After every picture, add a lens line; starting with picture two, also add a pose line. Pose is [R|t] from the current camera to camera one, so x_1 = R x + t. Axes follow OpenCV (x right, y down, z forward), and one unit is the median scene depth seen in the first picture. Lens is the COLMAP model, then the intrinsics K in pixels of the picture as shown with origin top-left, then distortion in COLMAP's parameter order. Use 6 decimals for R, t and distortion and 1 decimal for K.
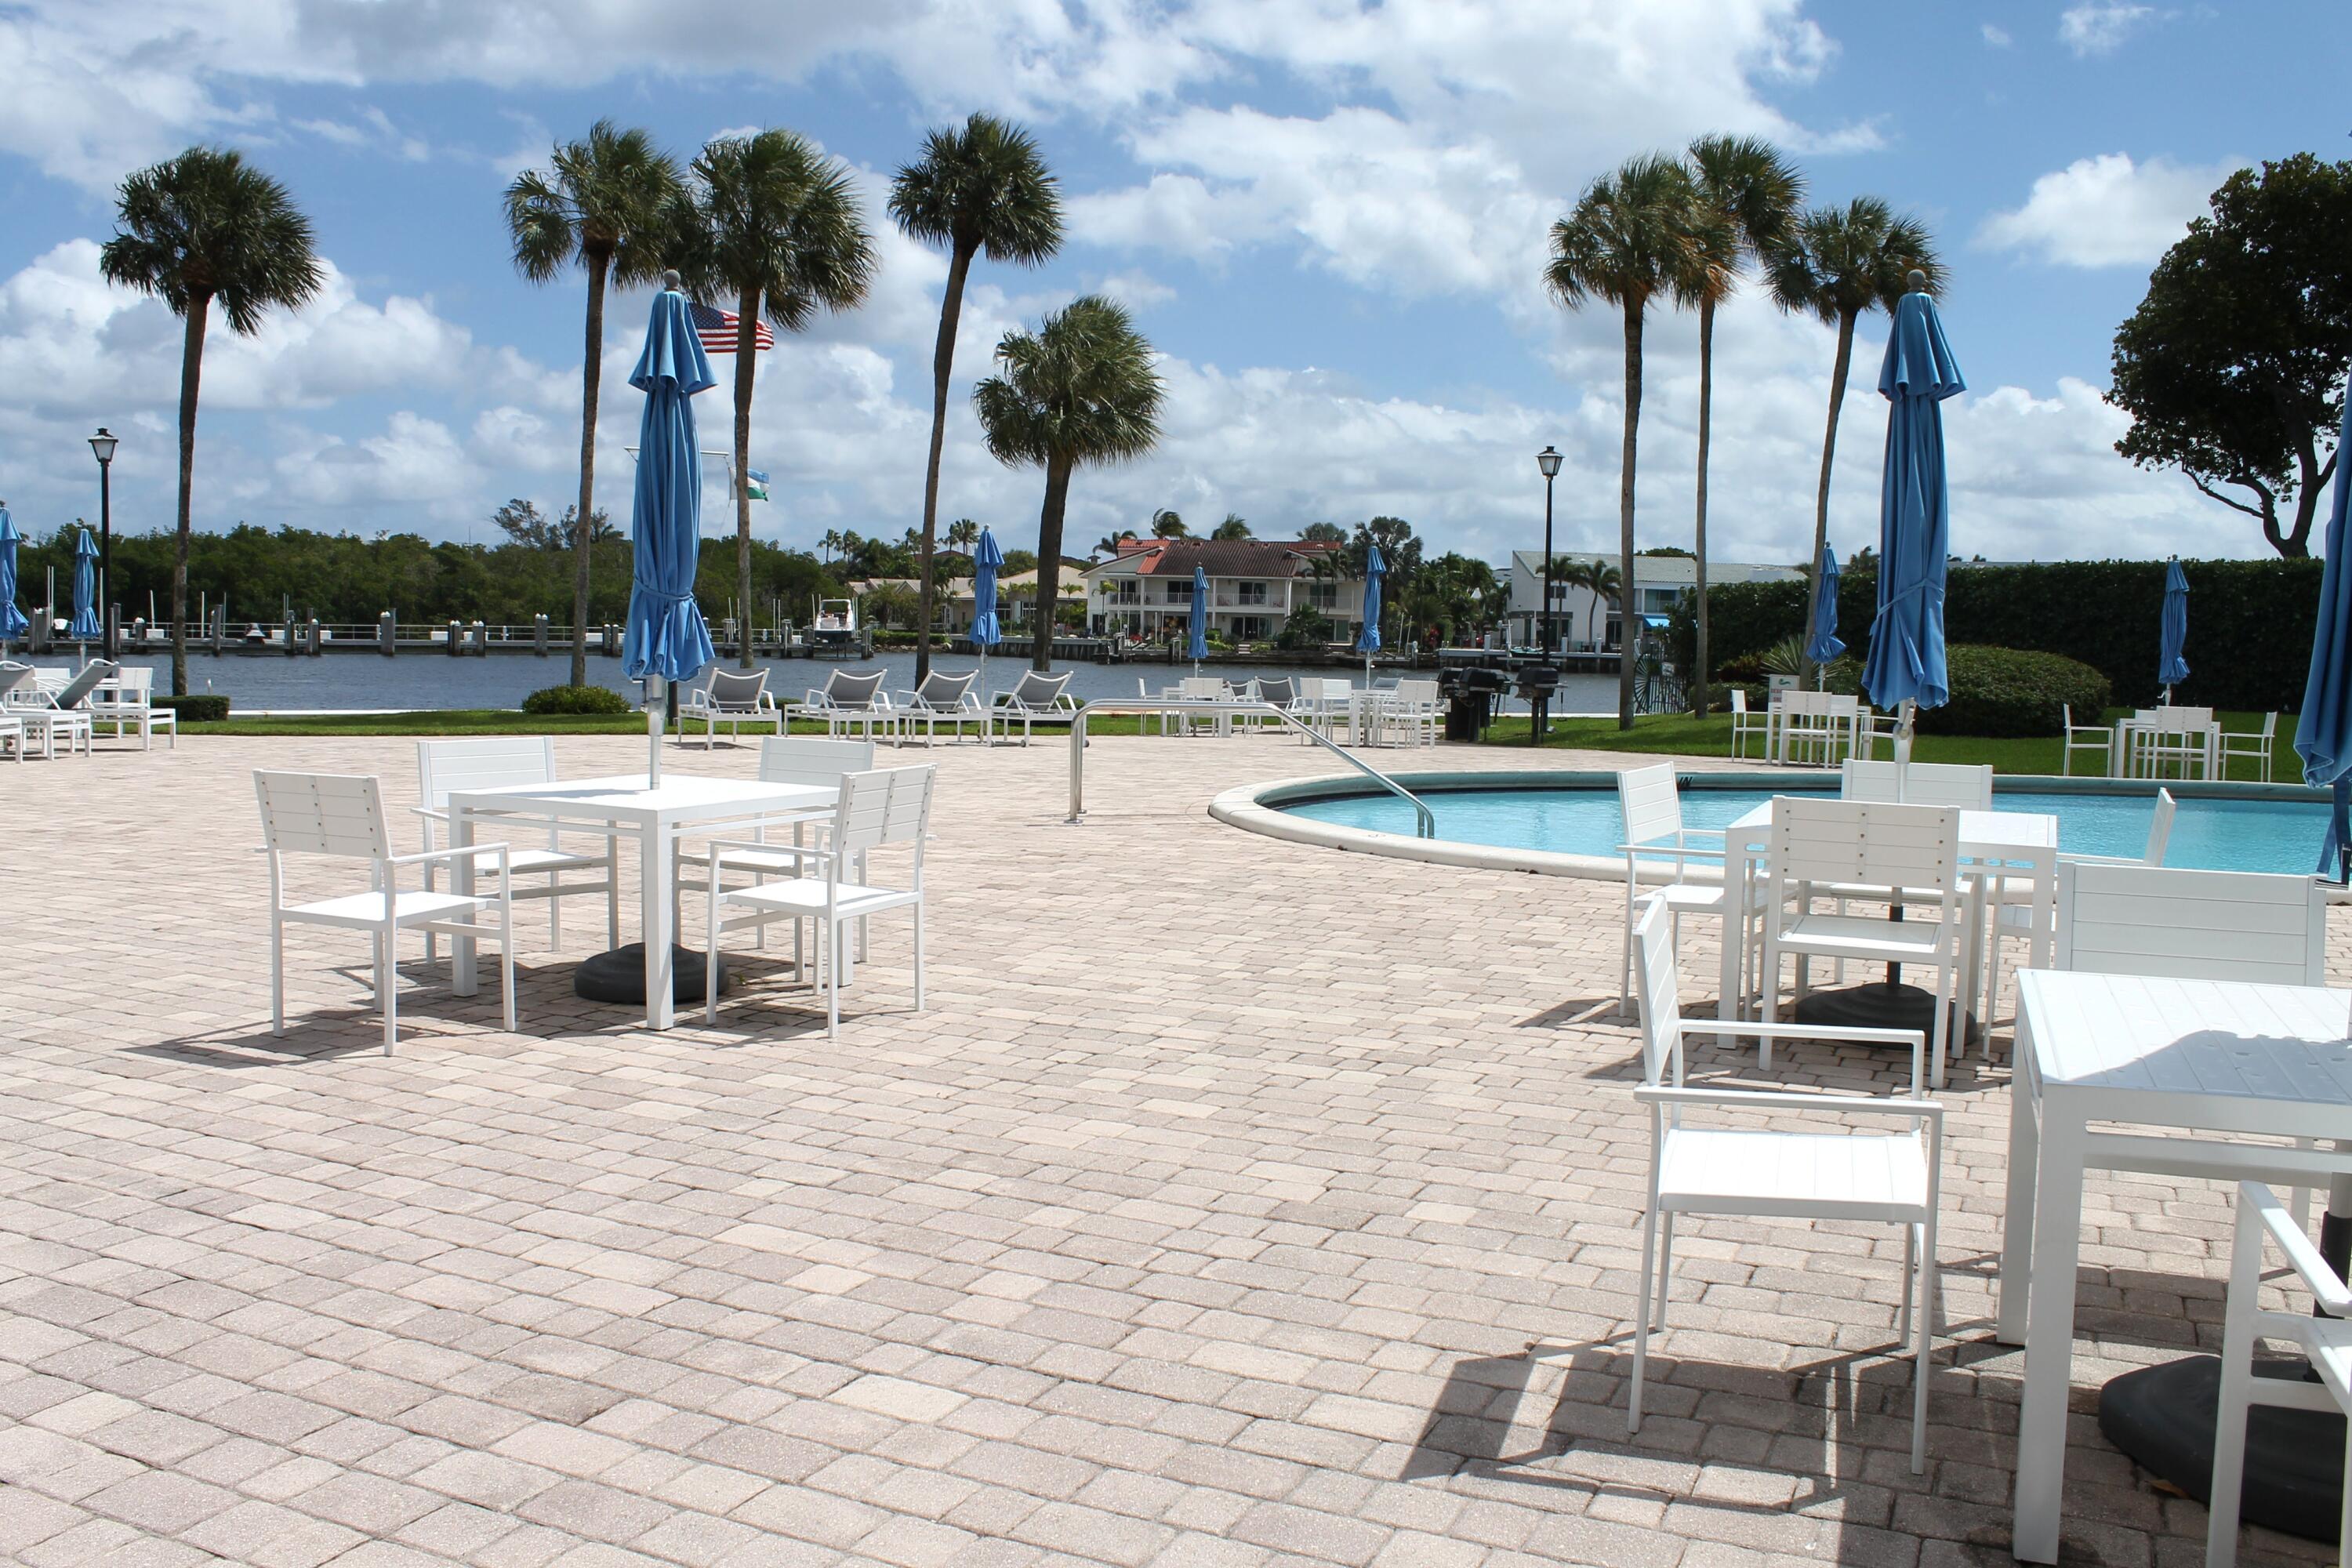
lens RADIAL K [[1955.2, 0, 1174.8], [0, 1955.2, 782.1], [0, 0, 1]] dist [-0.135804, 0.064001]
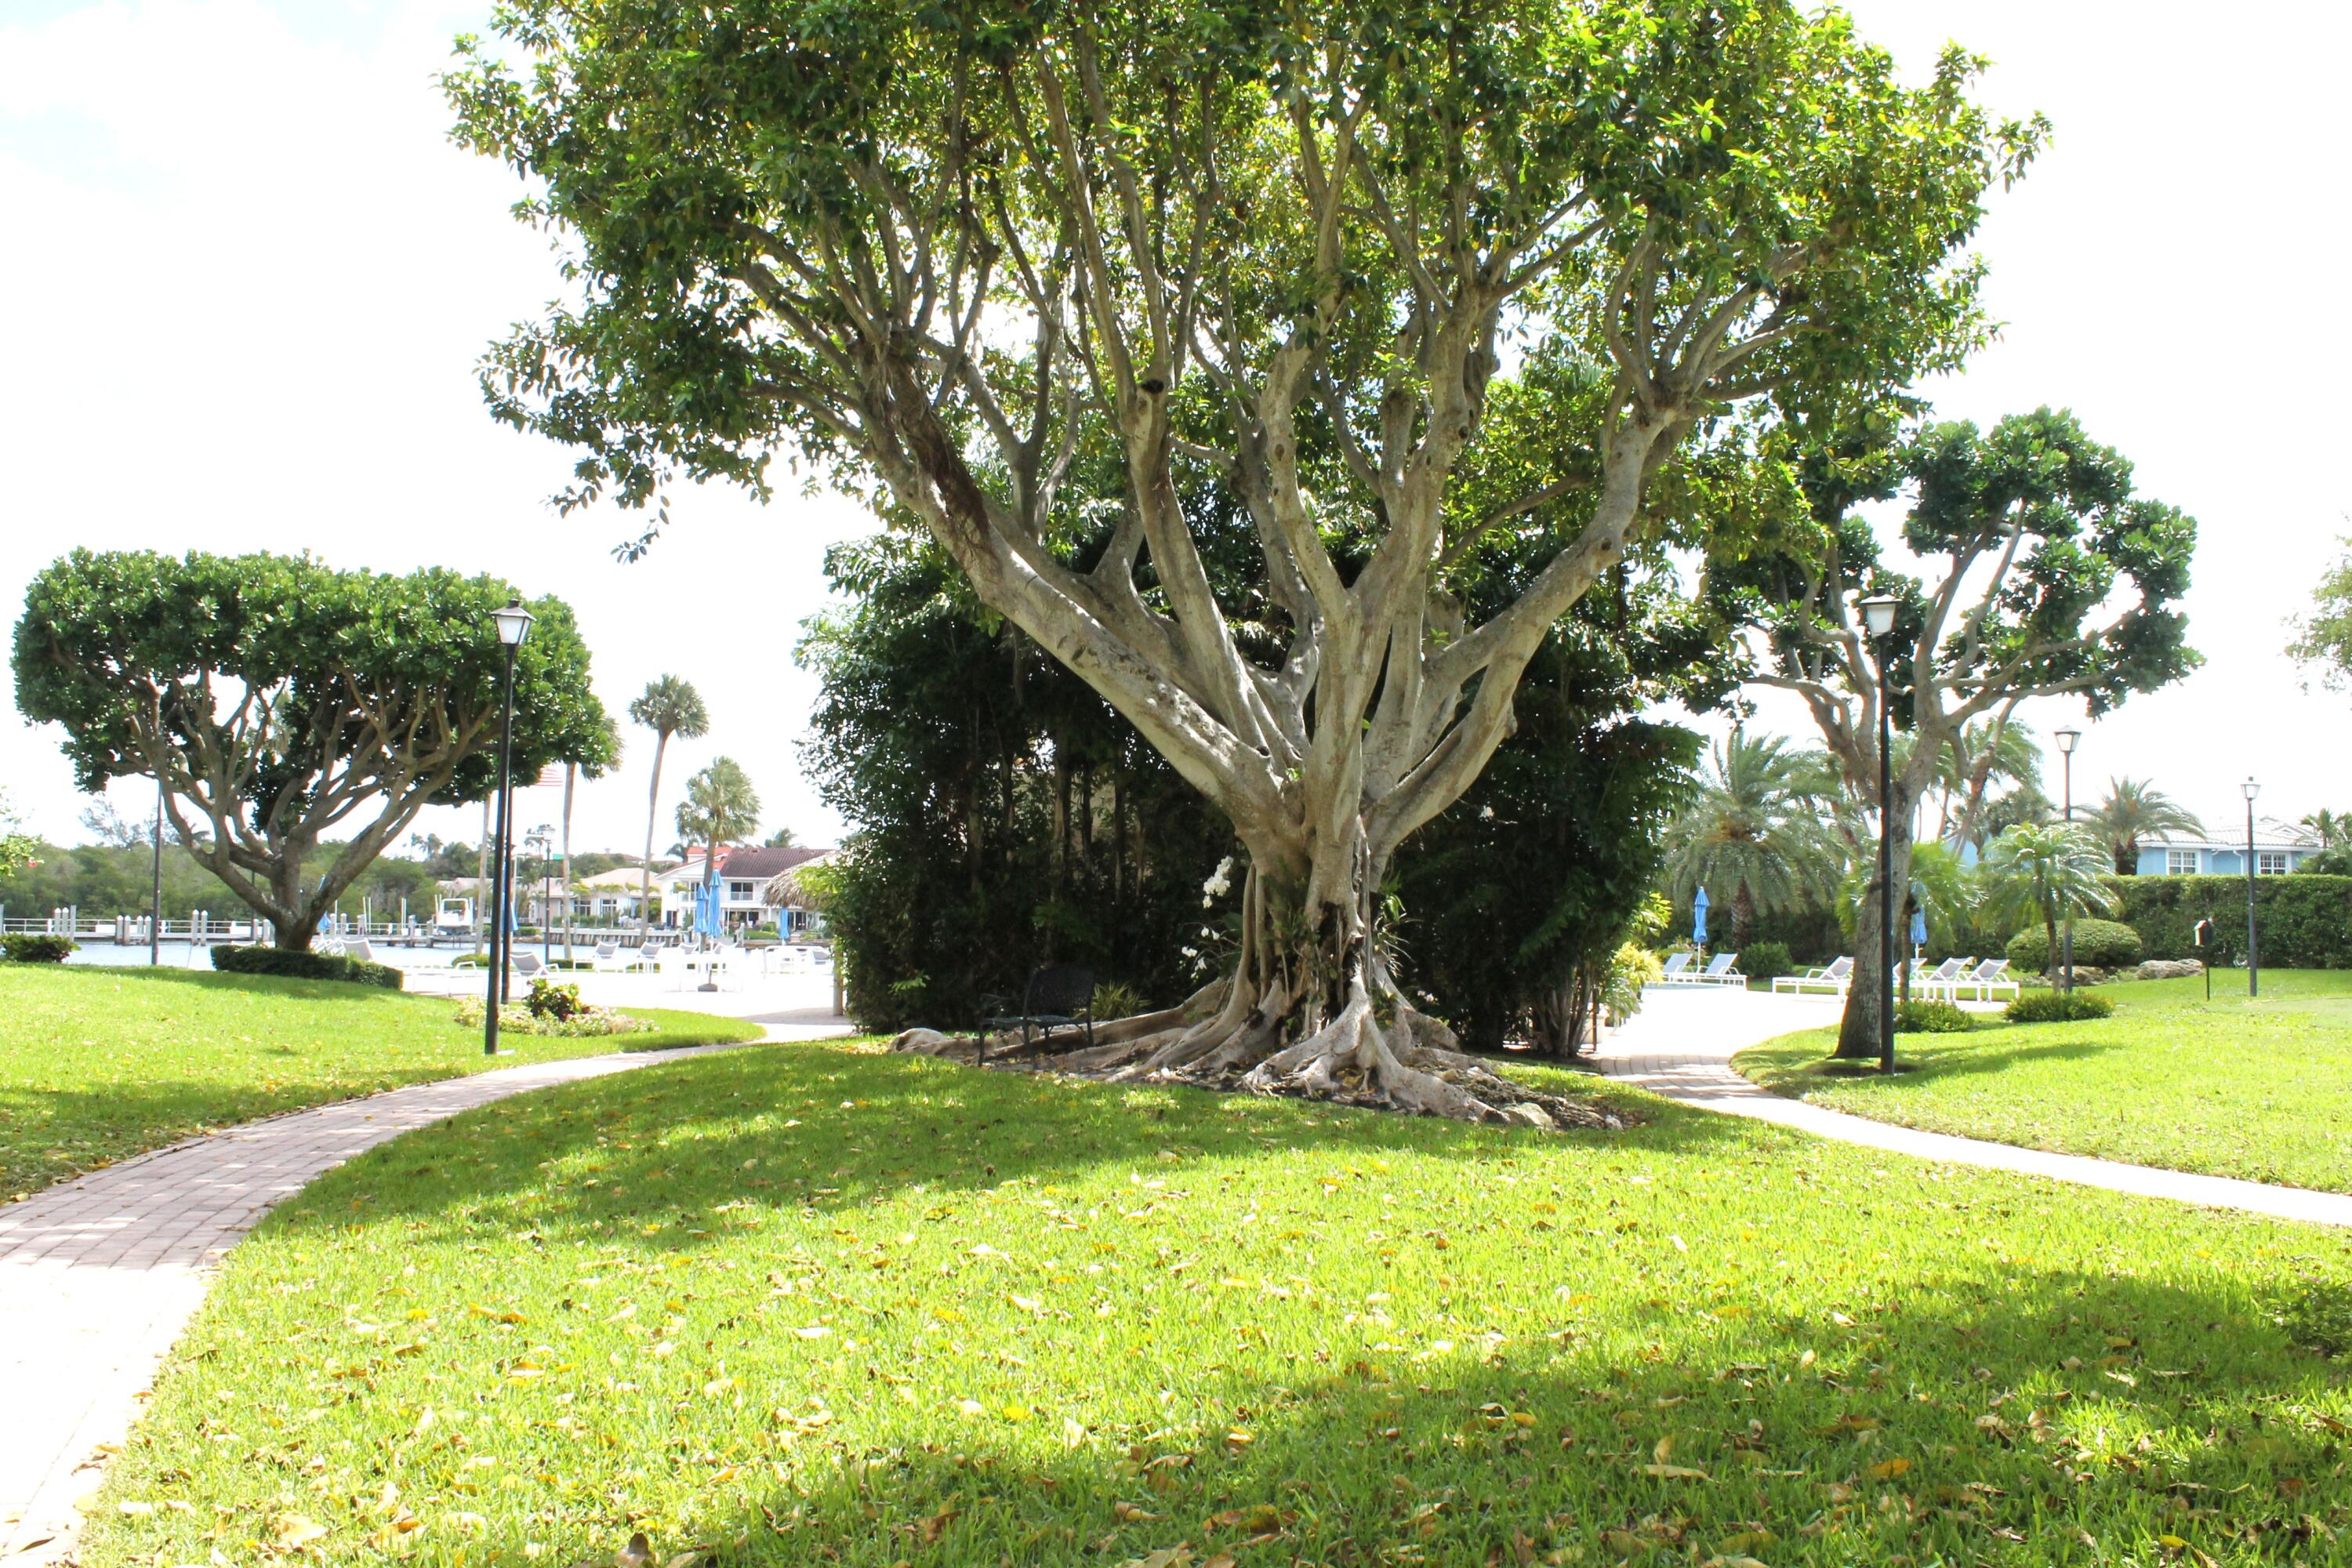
lens RADIAL K [[1955.2, 0, 1176.2], [0, 1955.2, 784.8], [0, 0, 1]] dist [-0.135804, 0.064001]
pose [[0.973769, 0.004970, 0.227484, -0.011615], [0.028527, 0.989207, -0.143723, 0.018487], [-0.225743, 0.146442, 0.963117, -0.241964]]
